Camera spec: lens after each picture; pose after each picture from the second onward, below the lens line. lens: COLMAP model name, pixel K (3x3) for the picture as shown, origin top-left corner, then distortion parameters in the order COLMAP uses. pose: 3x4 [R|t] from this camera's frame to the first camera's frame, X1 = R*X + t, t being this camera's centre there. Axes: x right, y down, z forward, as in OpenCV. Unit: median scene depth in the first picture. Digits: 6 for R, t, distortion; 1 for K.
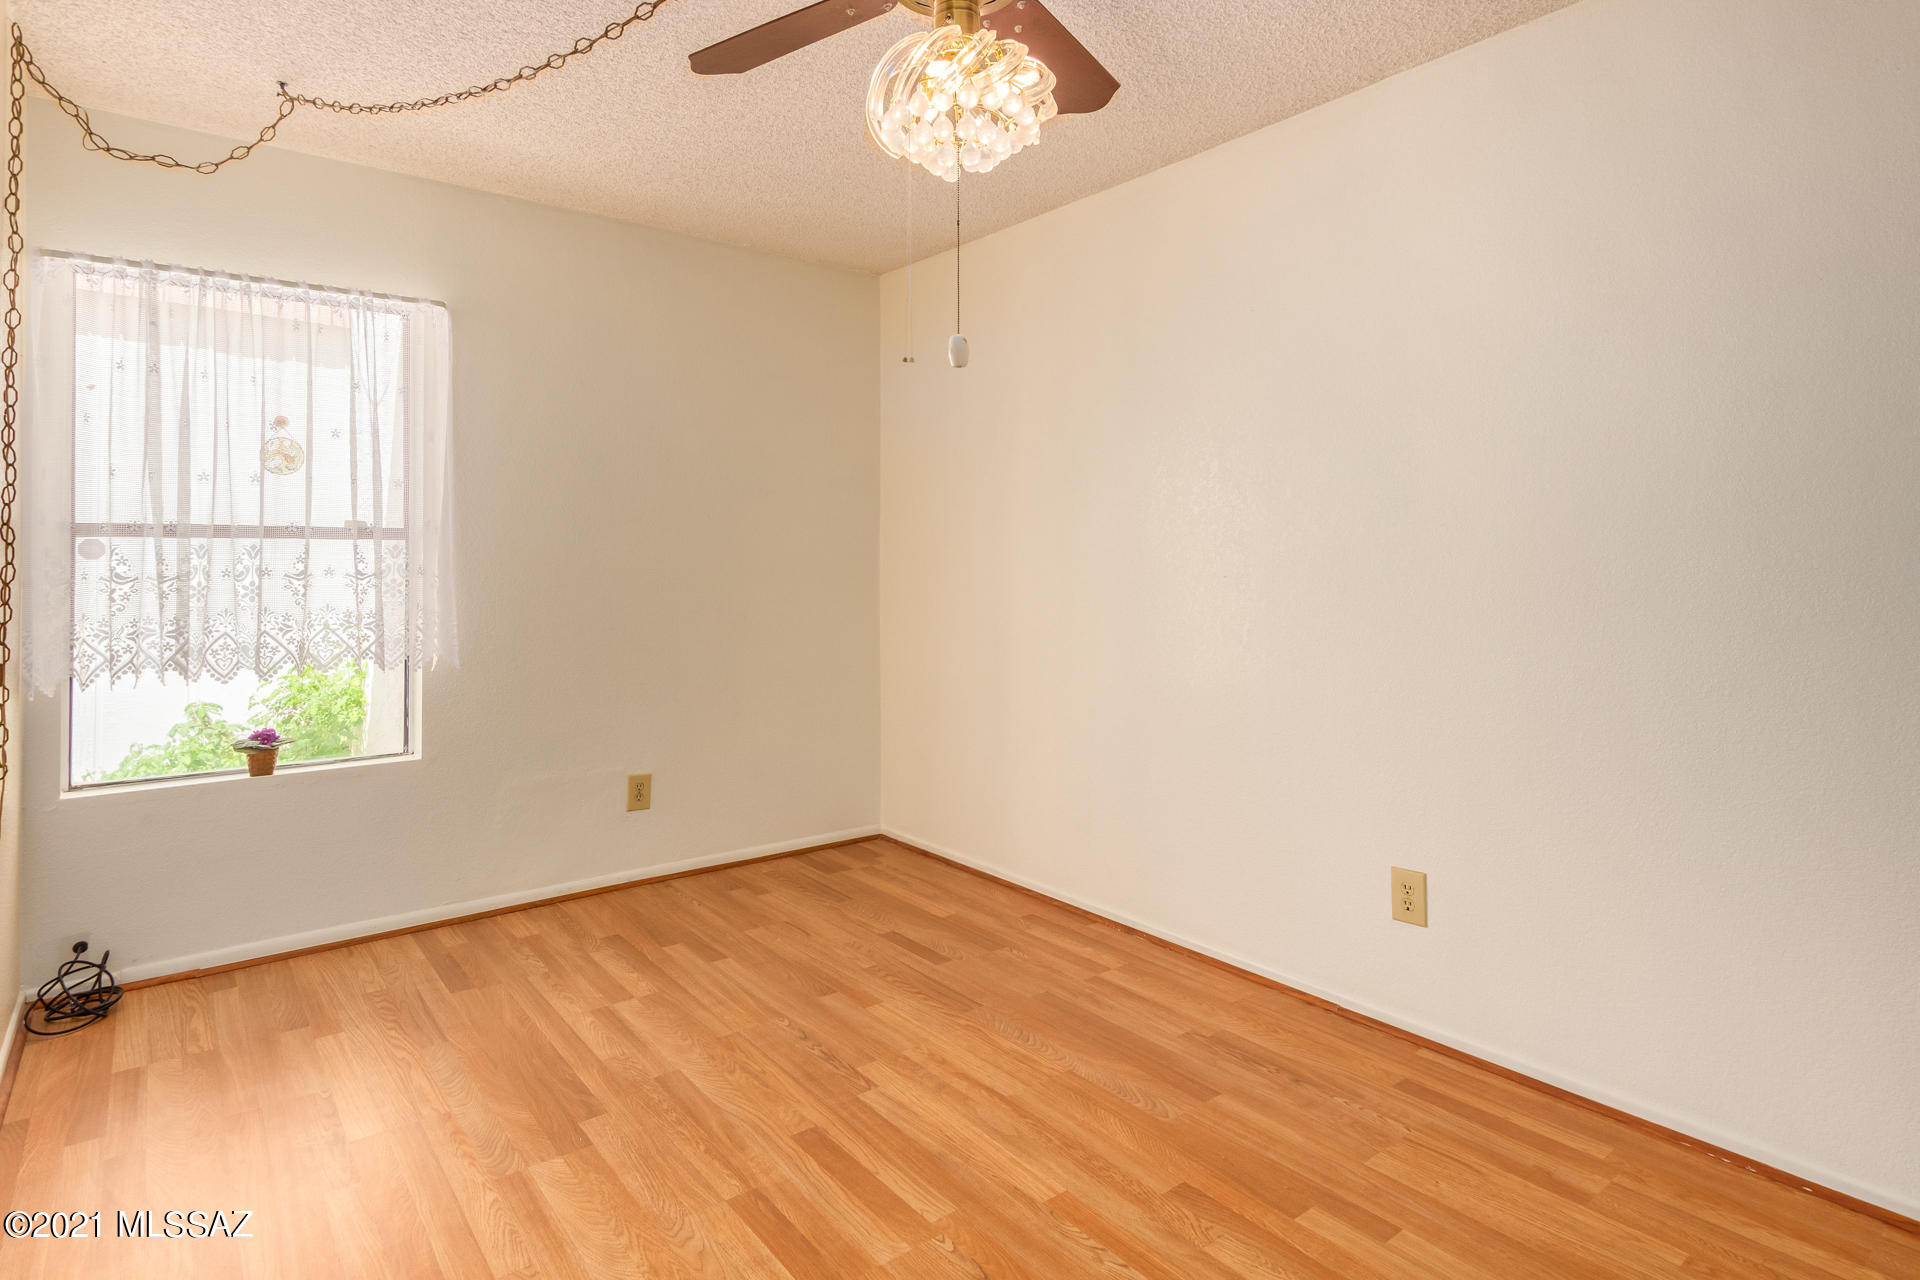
lens RADIAL K [[992.7, 0, 945.3], [0, 992.7, 564.2], [0, 0, 1]] dist [0.002073, -0.000594]
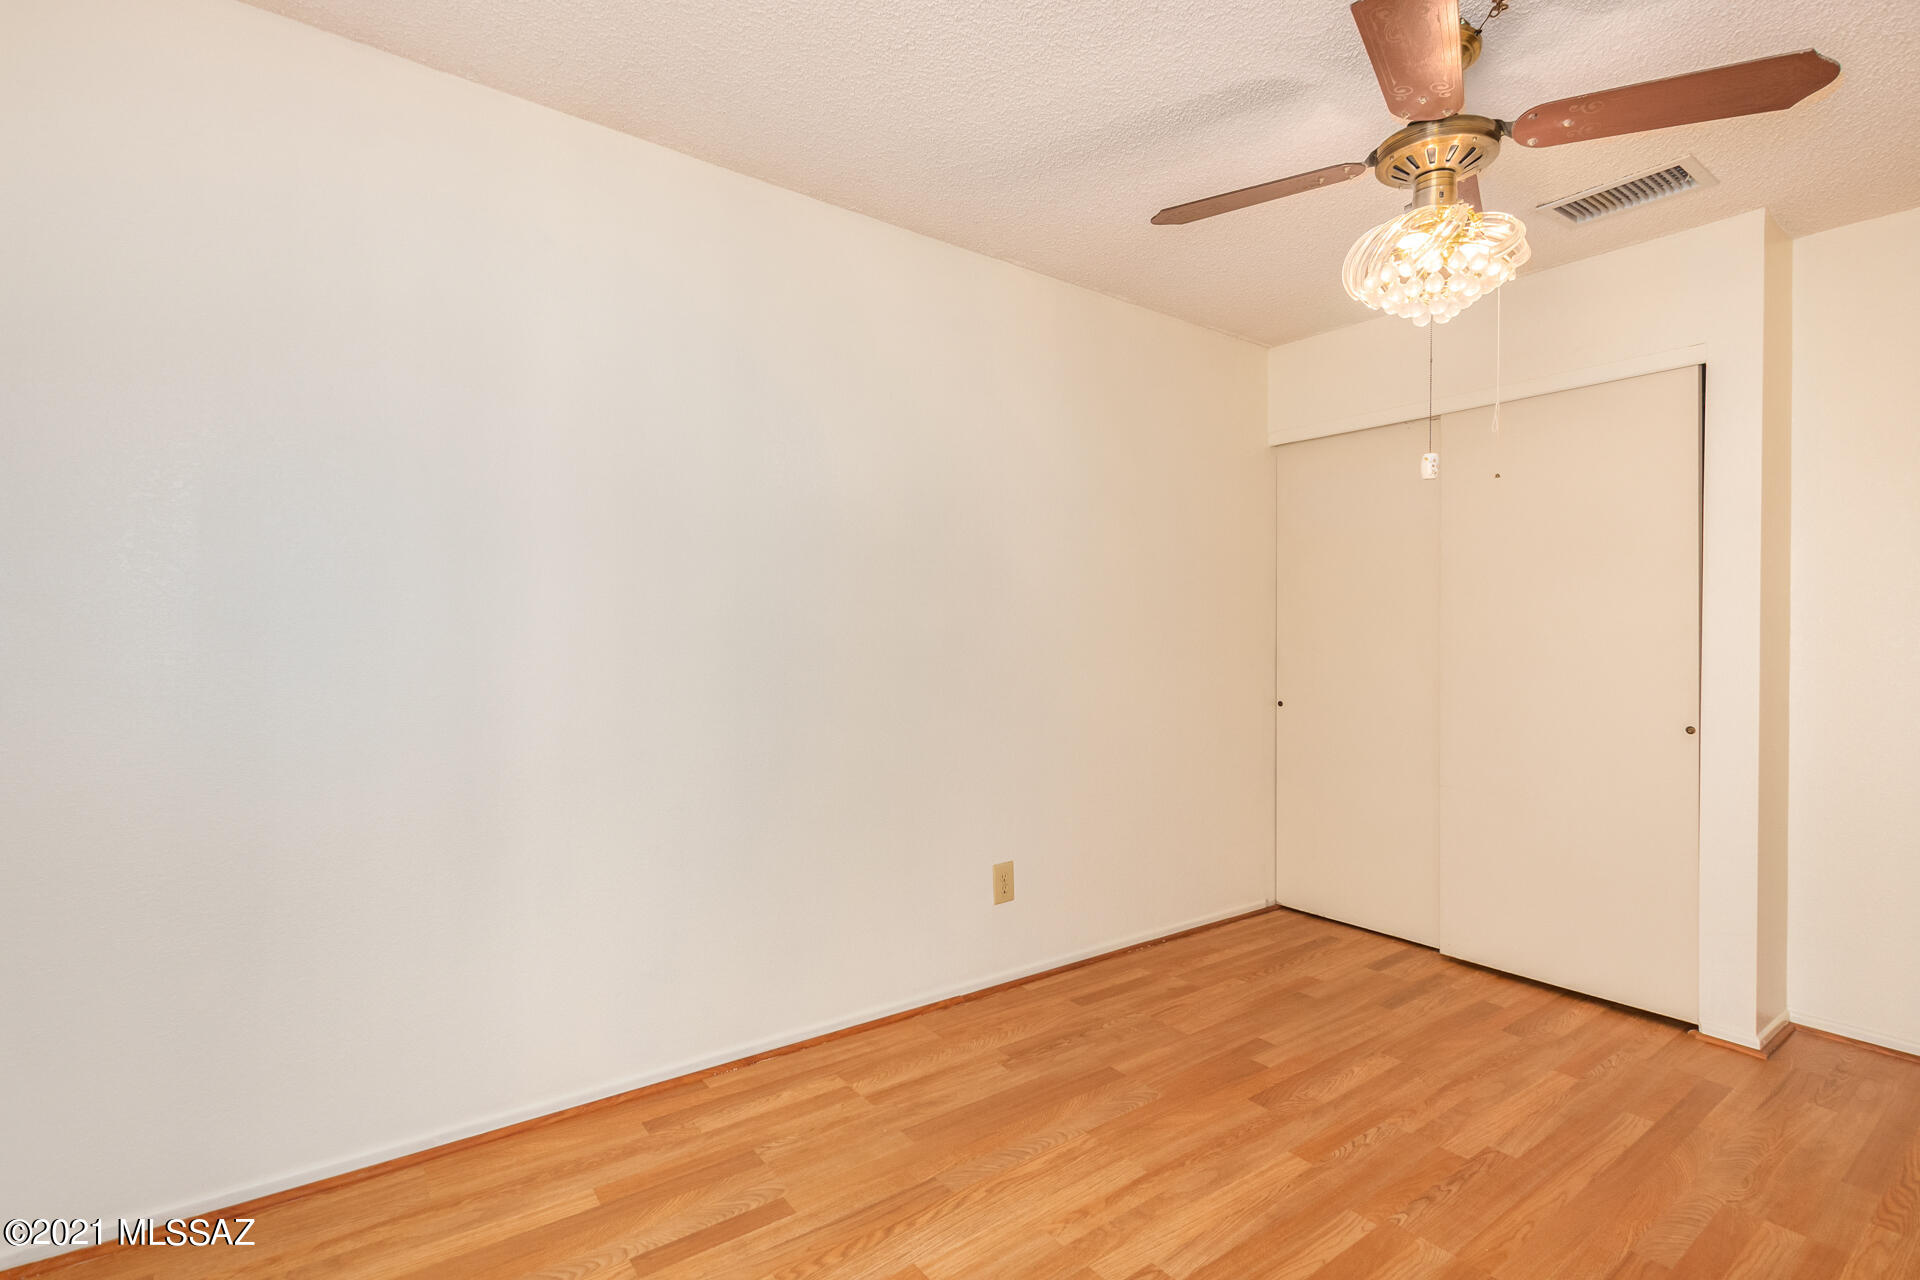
lens RADIAL K [[892.3, 0, 947.7], [0, 892.3, 637.5], [0, 0, 1]] dist [0.005760, -0.002785]
pose [[0.040464, -0.008057, 0.999149, -0.899309], [-0.010124, 0.999913, 0.008473, -0.008260], [-0.999130, -0.010458, 0.040379, 1.251299]]
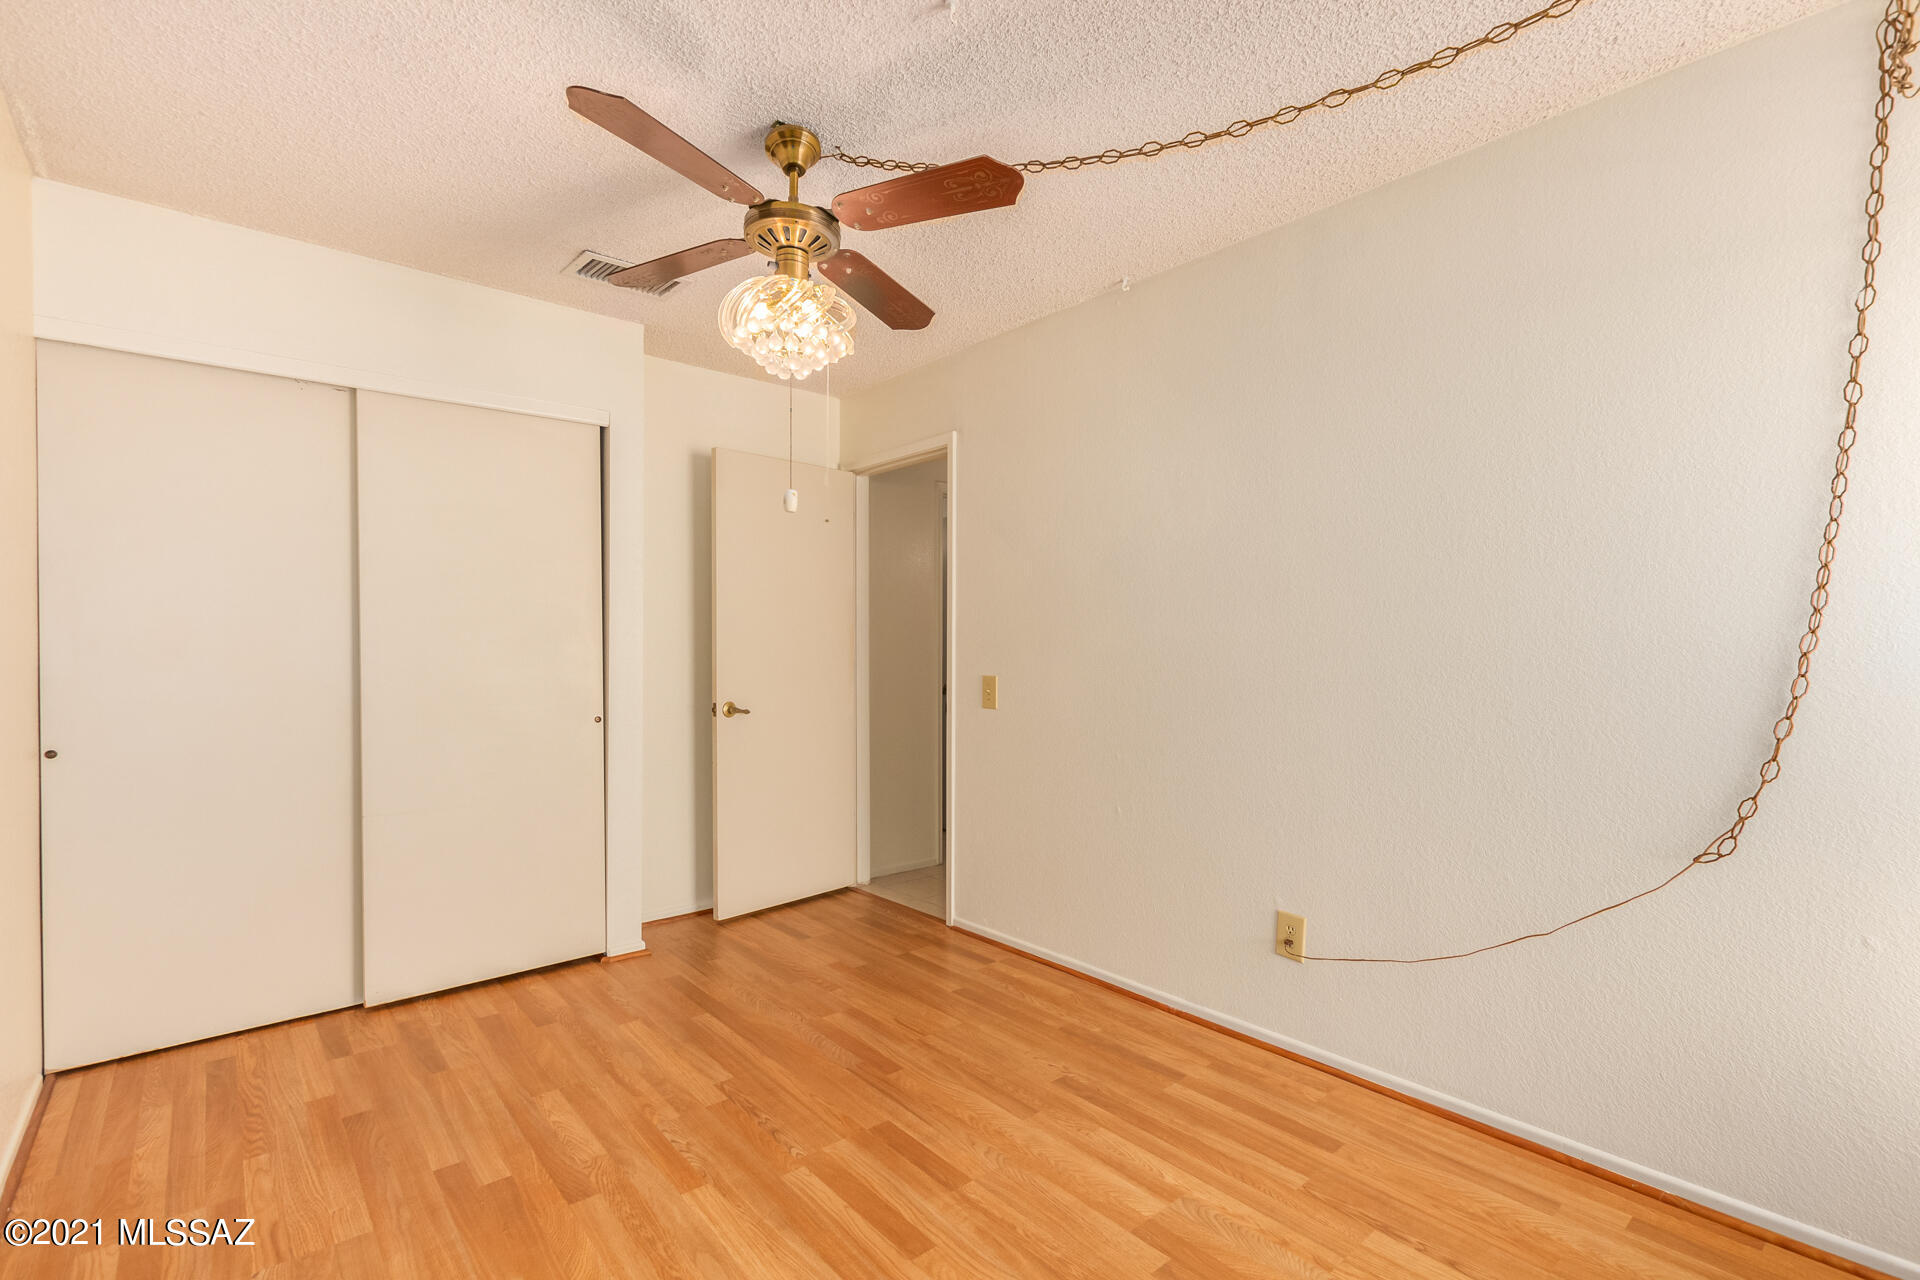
lens RADIAL K [[892.3, 0, 953.0], [0, 892.3, 642.6], [0, 0, 1]] dist [0.005760, -0.002785]
pose [[-0.999161, -0.003534, -0.040801, -0.134052], [-0.003373, 0.999986, -0.004011, -0.005200], [0.040815, -0.003870, -0.999159, 1.855844]]
